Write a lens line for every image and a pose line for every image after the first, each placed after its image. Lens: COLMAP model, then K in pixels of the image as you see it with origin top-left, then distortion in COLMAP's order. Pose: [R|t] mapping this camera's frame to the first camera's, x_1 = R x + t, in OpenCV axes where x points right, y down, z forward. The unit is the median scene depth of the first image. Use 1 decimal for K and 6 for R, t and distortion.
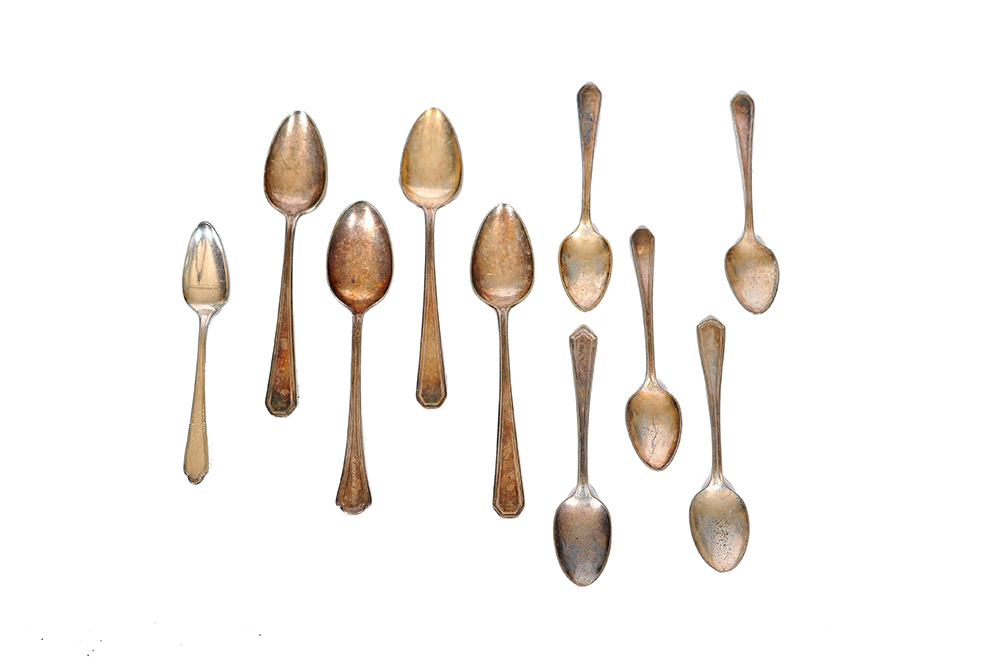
lens RADIAL K [[1498.3, 0, 498.7], [0, 1498.3, 333.8], [0, 0, 1]] dist [-0.283004, 0.000000]
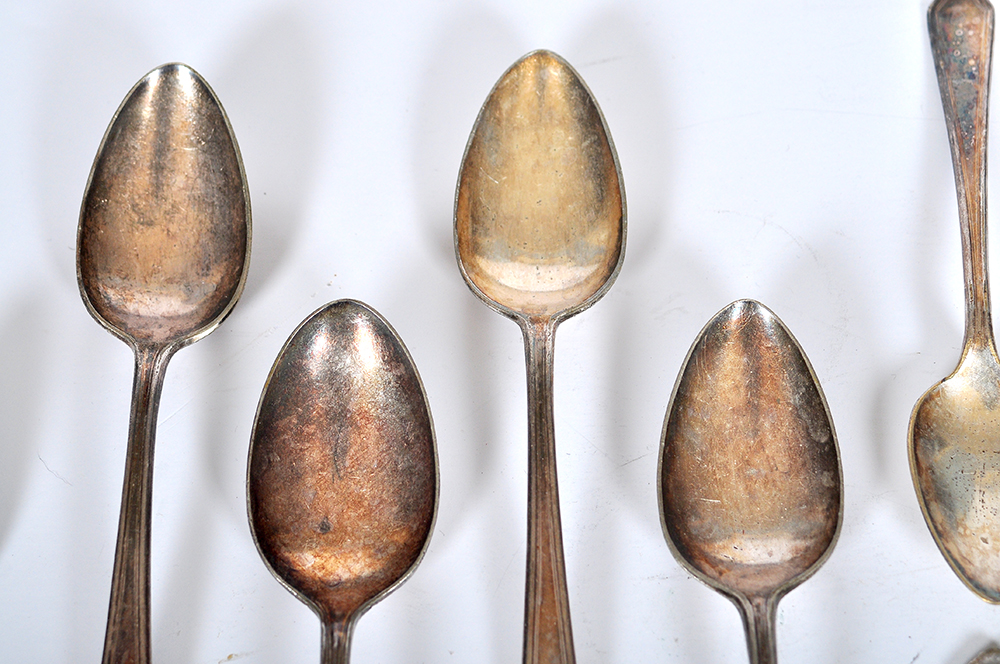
lens RADIAL K [[2437.0, 0, 498.7], [0, 2437.0, 330.1], [0, 0, 1]] dist [-0.031725, 0.000000]
pose [[0.998613, -0.021548, -0.048029, -0.027879], [0.015178, 0.991498, -0.129235, -0.006535], [0.050406, 0.128327, 0.990450, 0.428227]]
